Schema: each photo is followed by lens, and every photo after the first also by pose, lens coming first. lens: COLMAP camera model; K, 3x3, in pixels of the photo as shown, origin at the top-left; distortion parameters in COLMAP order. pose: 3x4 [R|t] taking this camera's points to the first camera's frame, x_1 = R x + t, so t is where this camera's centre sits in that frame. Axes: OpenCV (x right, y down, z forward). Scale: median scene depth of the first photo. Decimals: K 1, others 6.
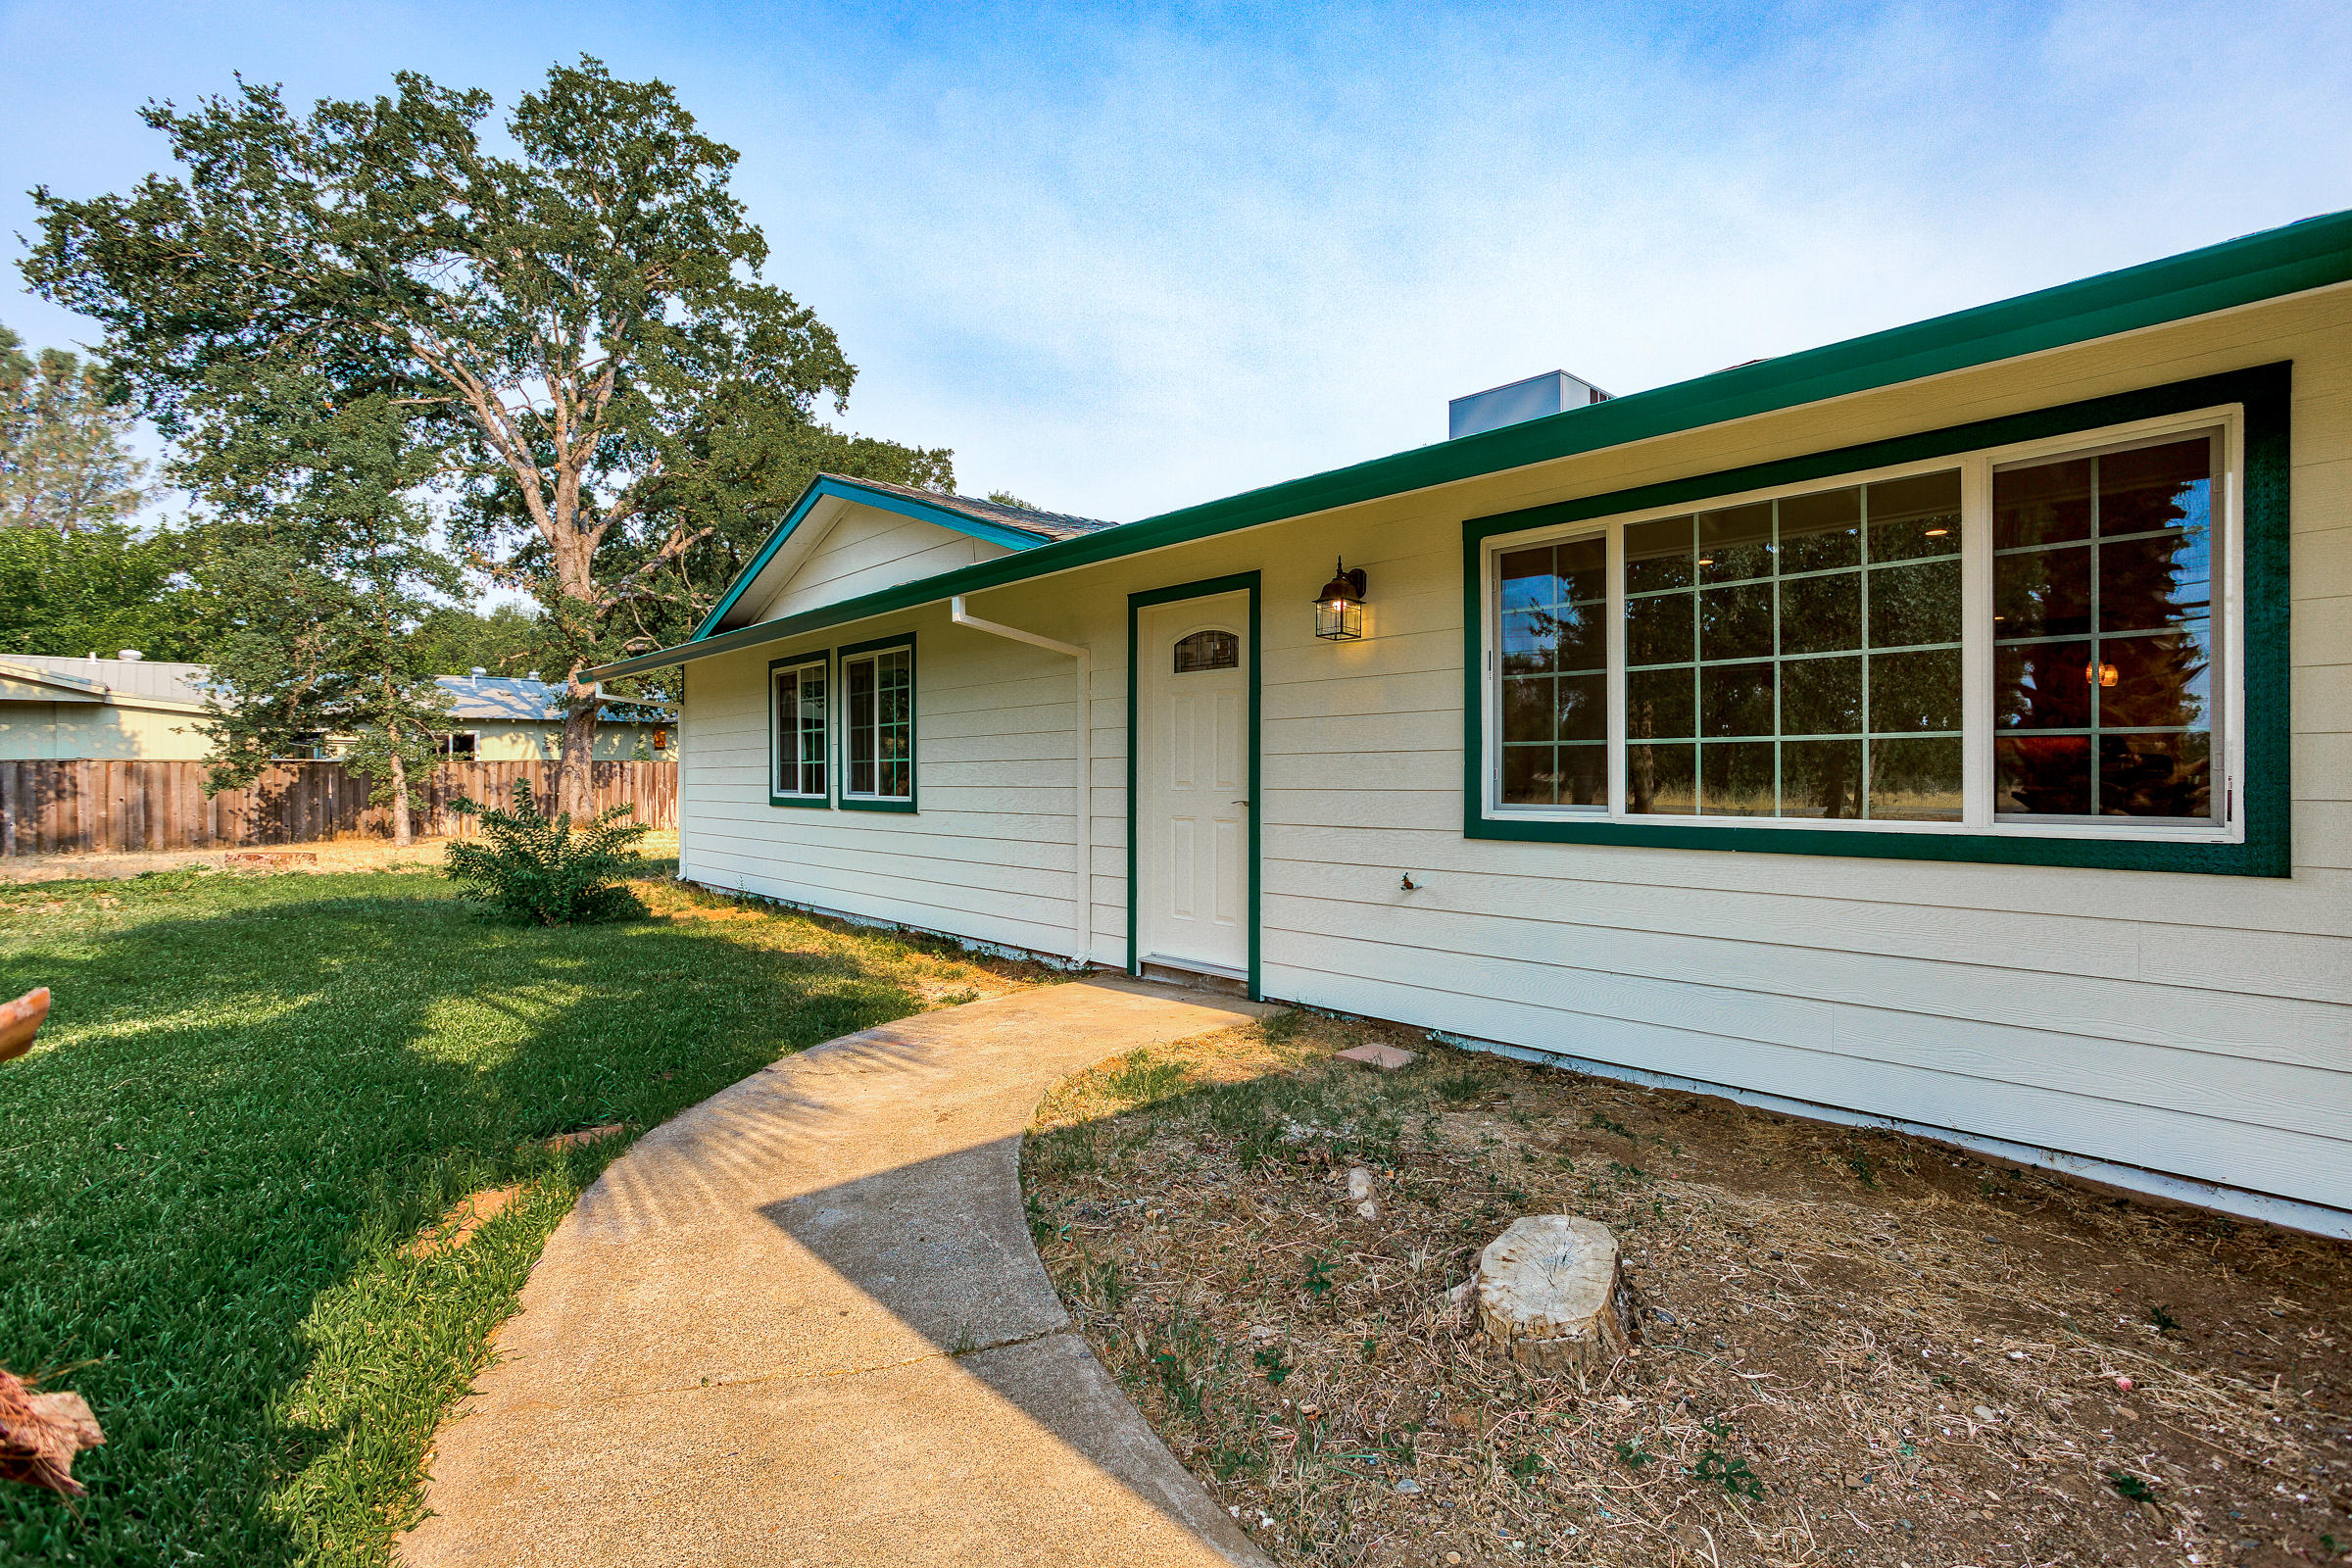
lens RADIAL K [[1154.1, 0, 1182.7], [0, 1154.1, 750.5], [0, 0, 1]] dist [-0.066447, 0.028224]
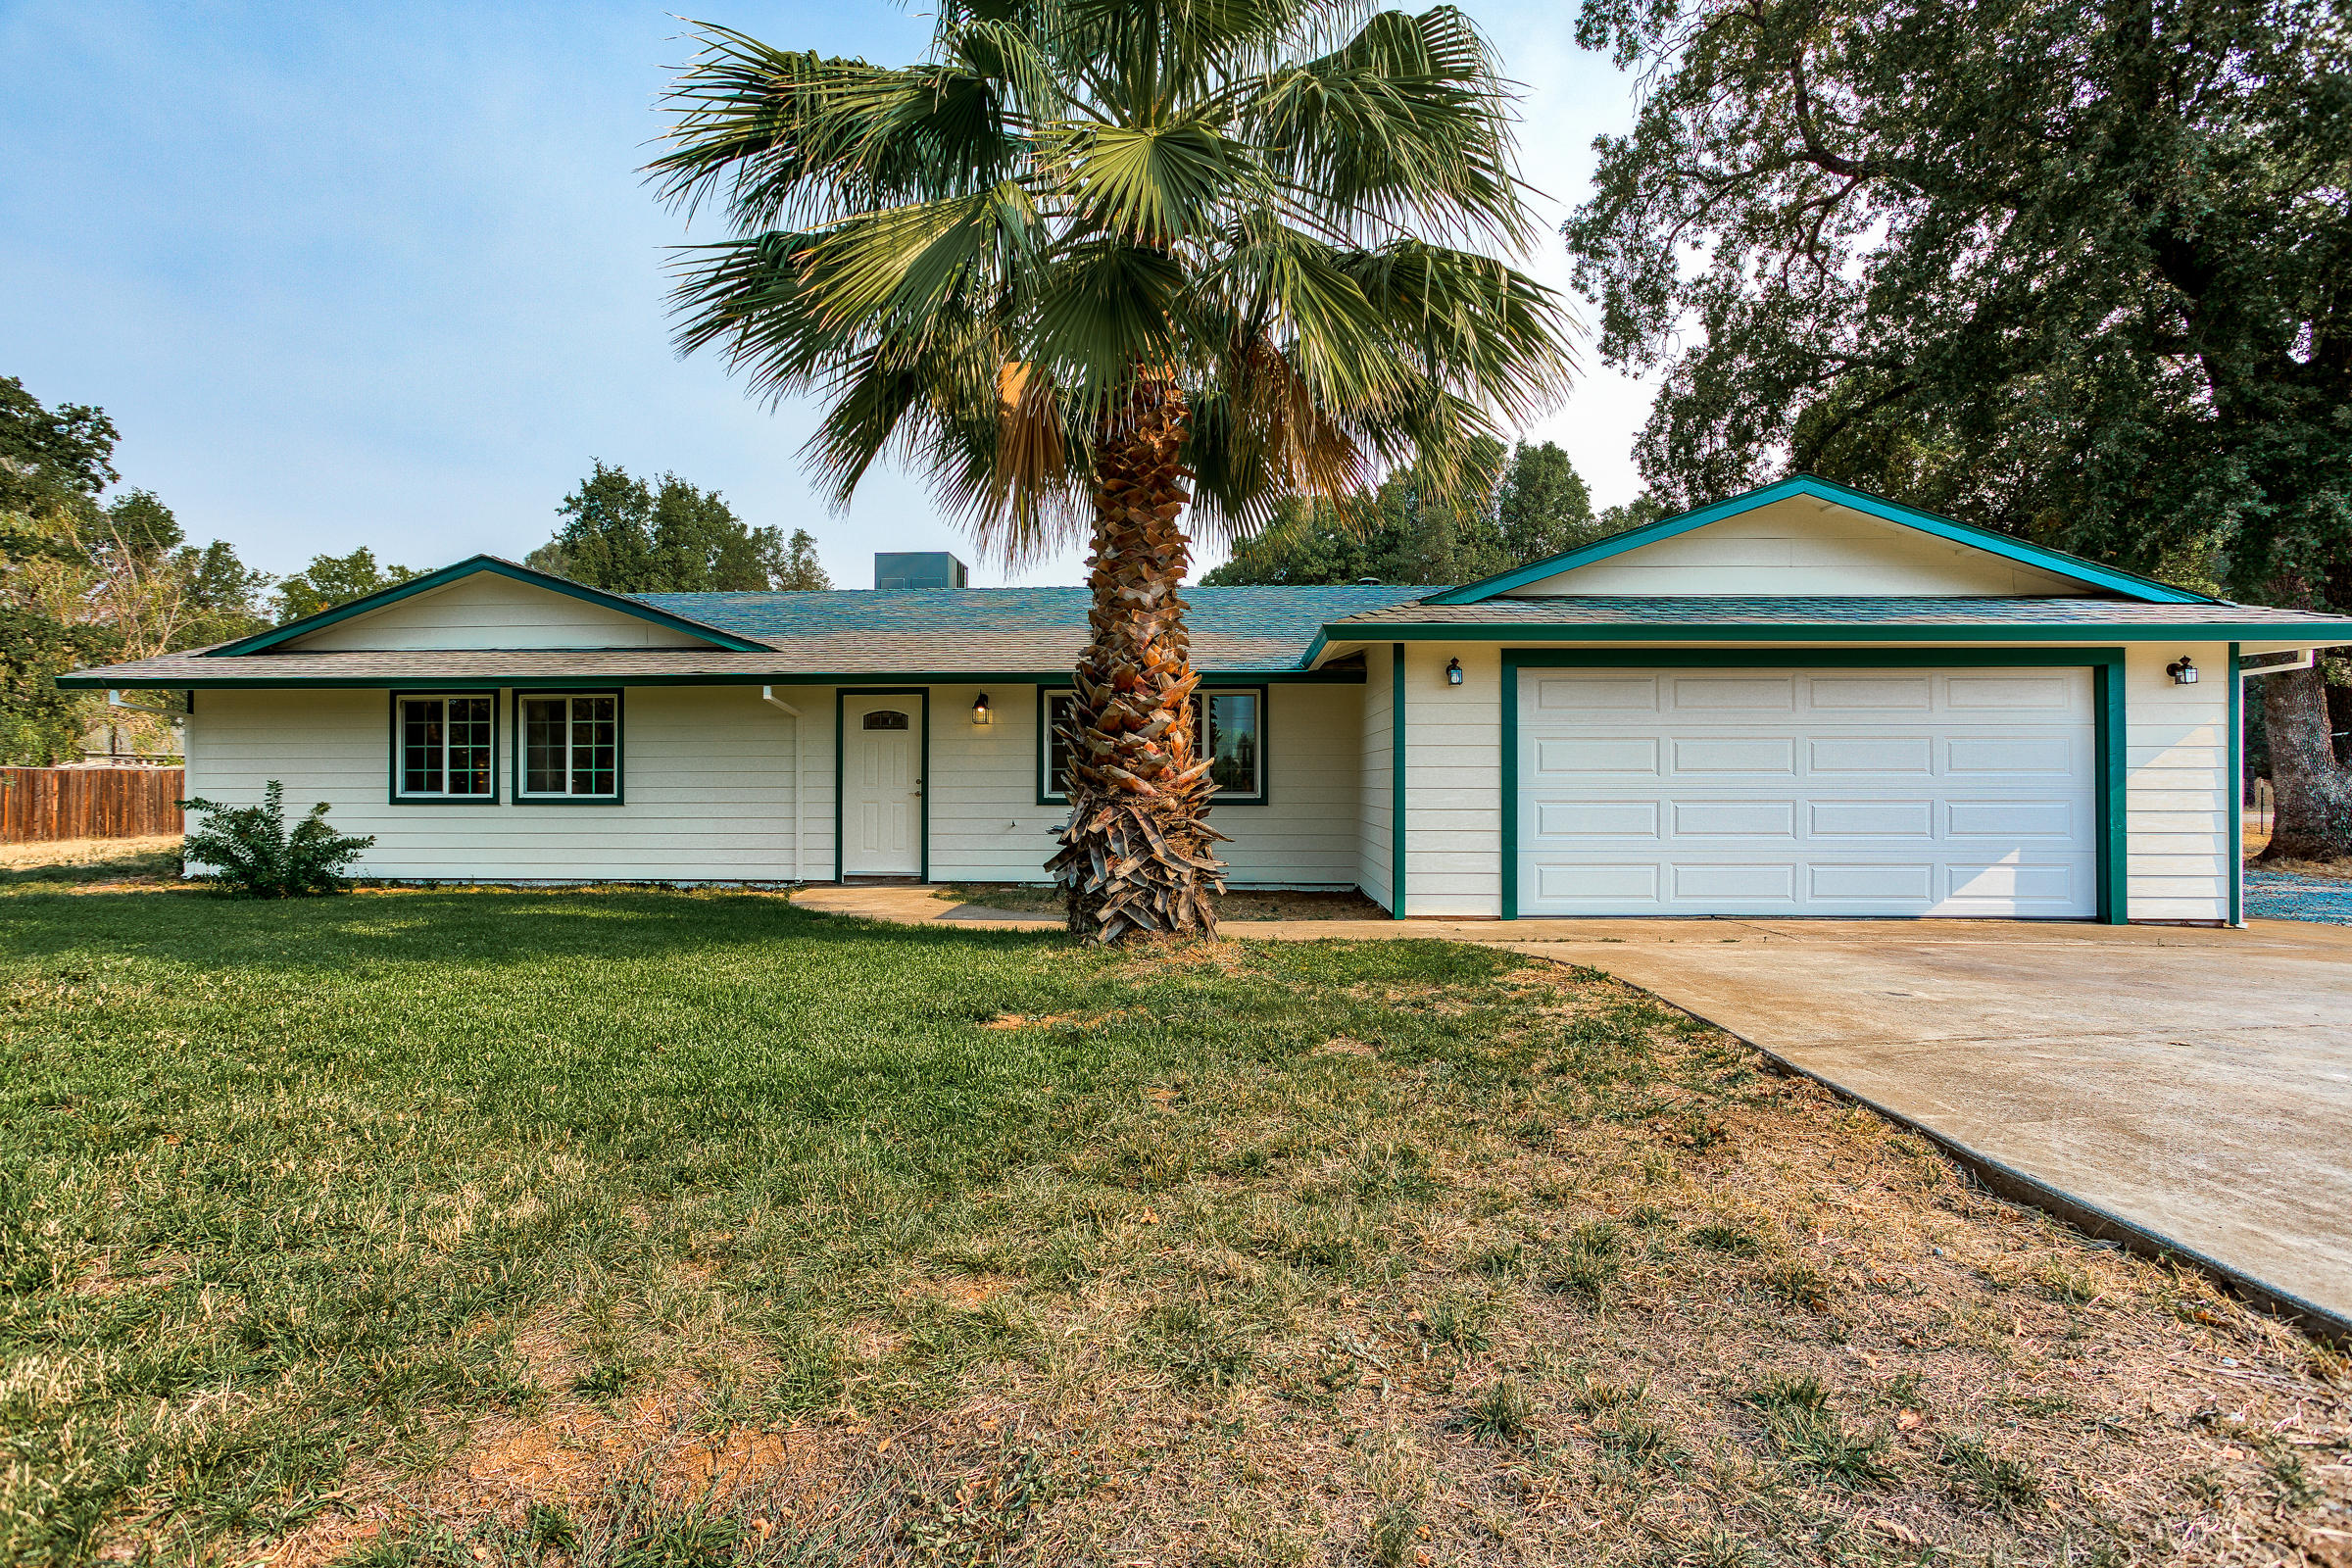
lens RADIAL K [[1133.8, 0, 1179.0], [0, 1133.8, 779.6], [0, 0, 1]] dist [-0.038969, 0.022398]
pose [[0.707274, 0.004156, 0.706927, -0.630008], [-0.018089, 0.999762, 0.012221, -0.009131], [-0.706708, -0.021432, 0.707181, -0.485460]]
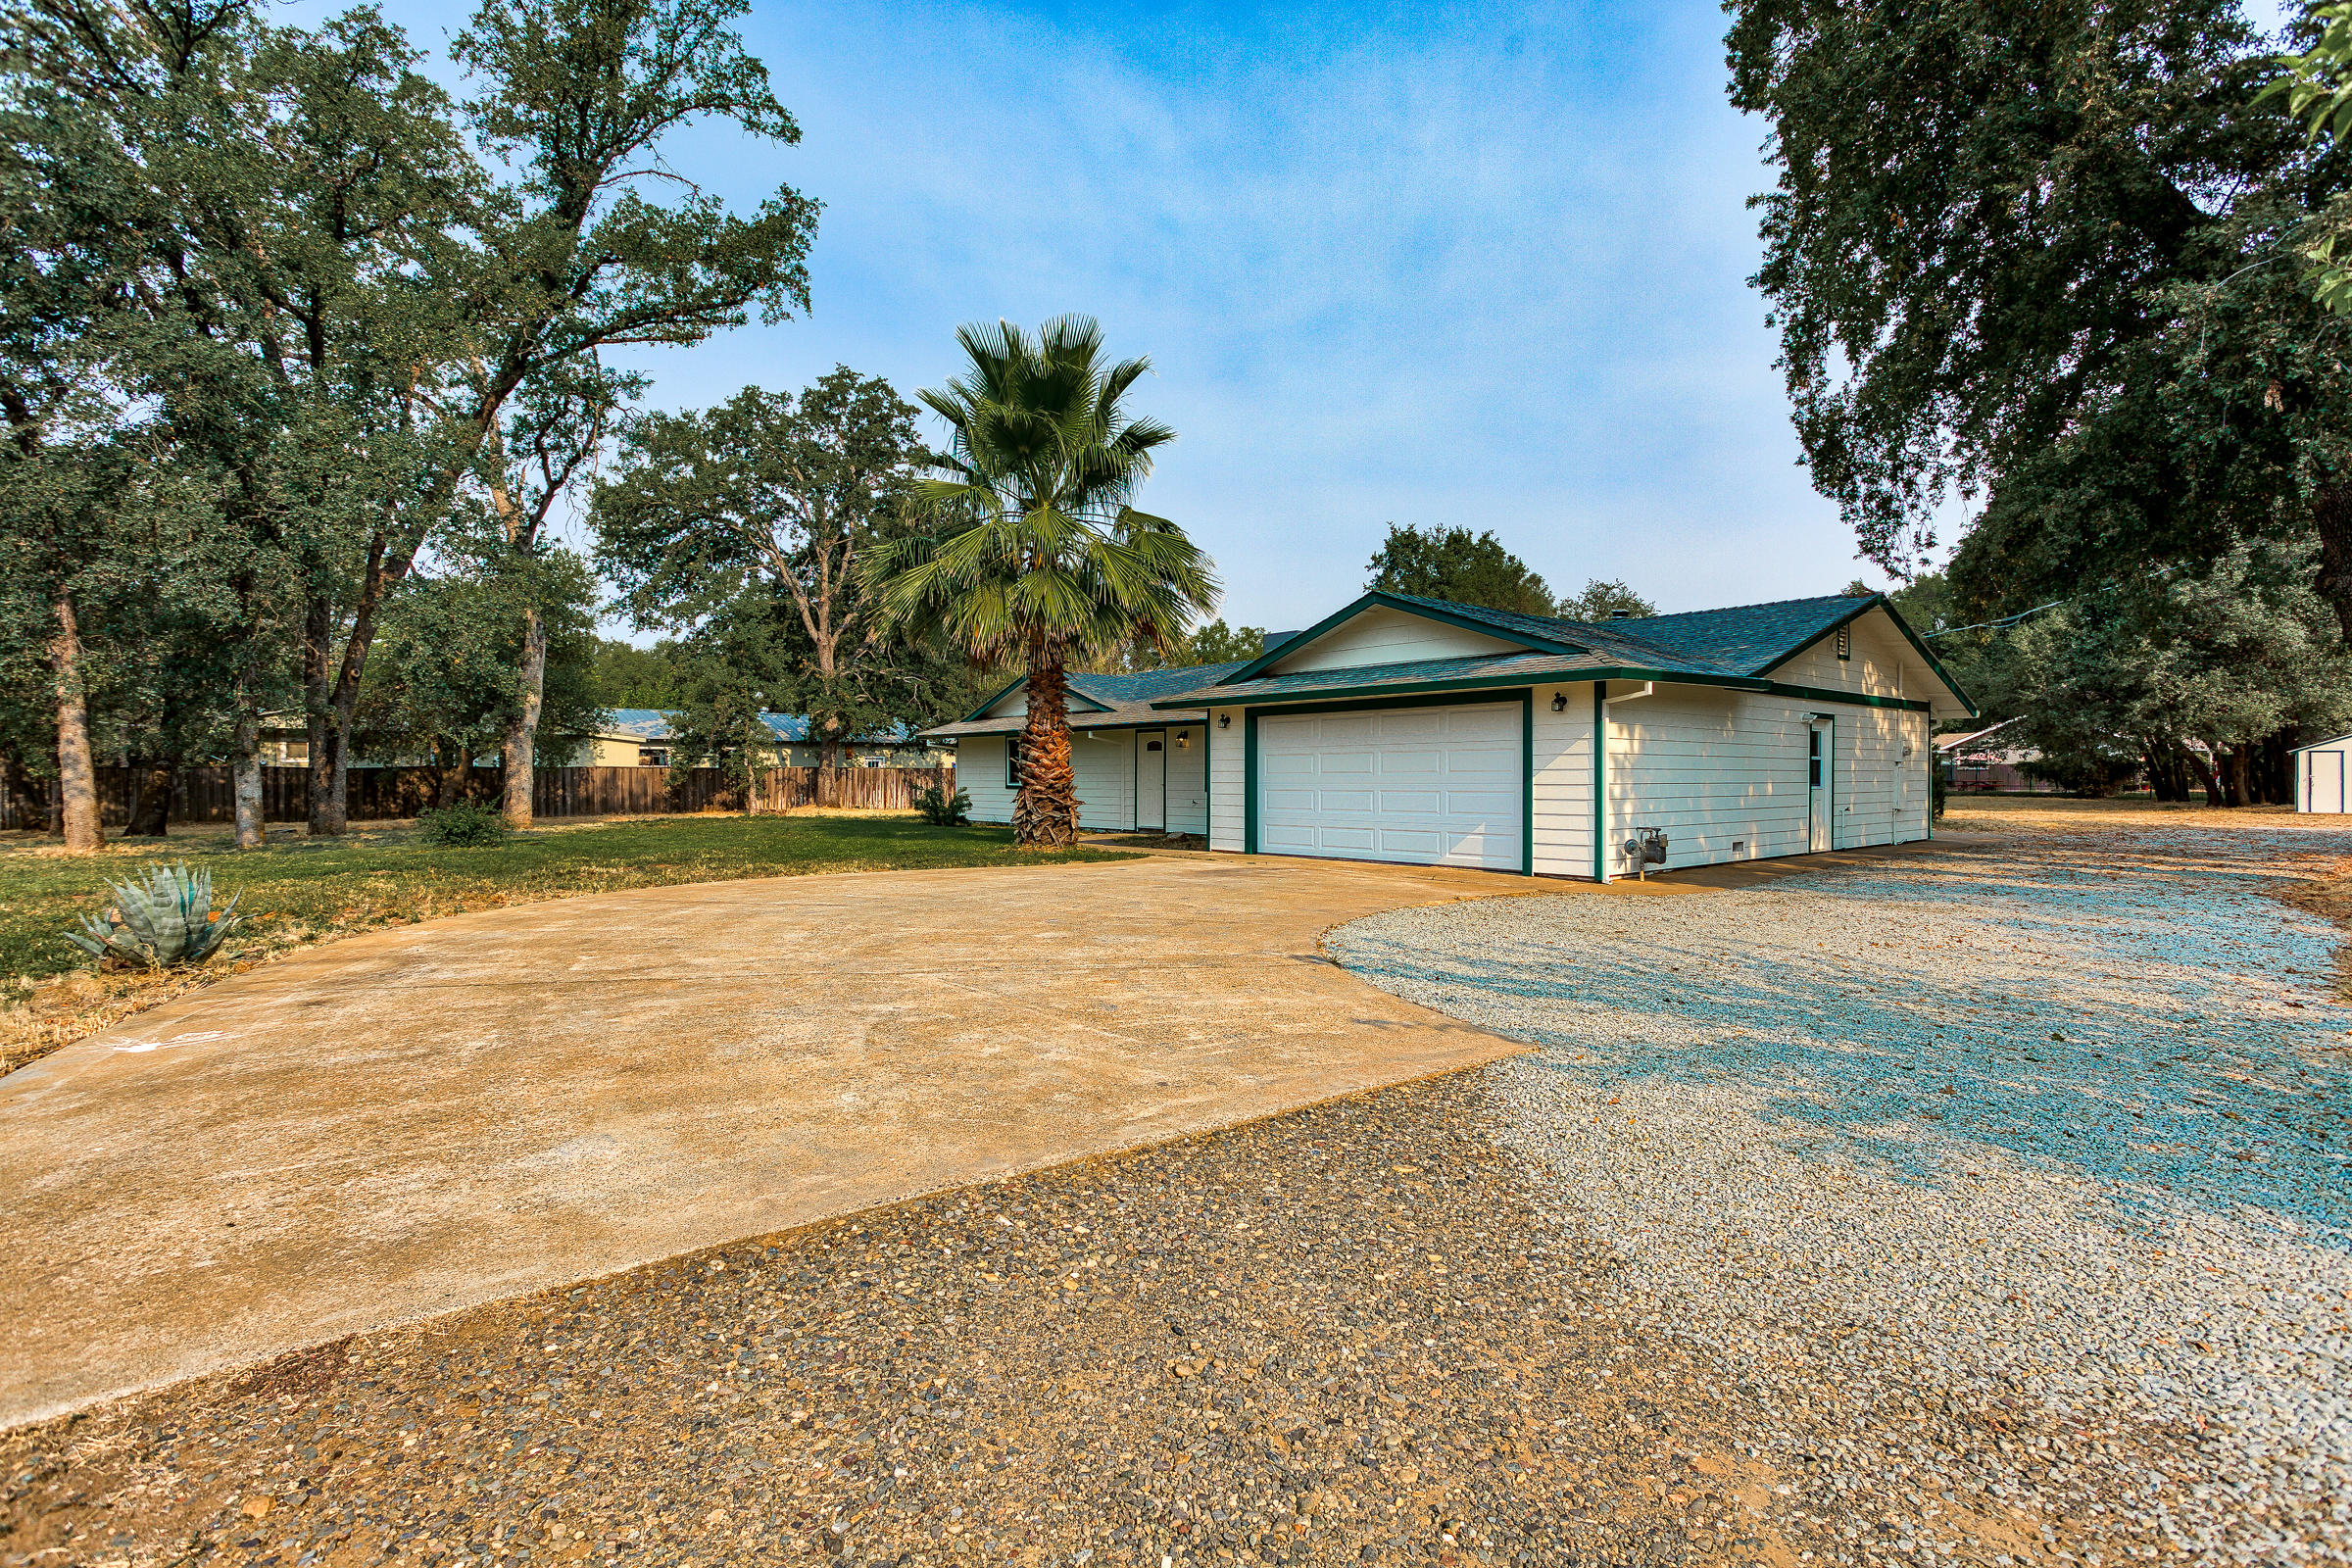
lens RADIAL K [[1154.1, 0, 1182.7], [0, 1154.1, 750.5], [0, 0, 1]] dist [-0.066447, 0.028224]
pose [[0.999353, 0.000932, -0.035967, 0.153323], [-0.000905, 0.999999, 0.000776, -0.044156], [0.035967, -0.000743, 0.999353, -1.721876]]
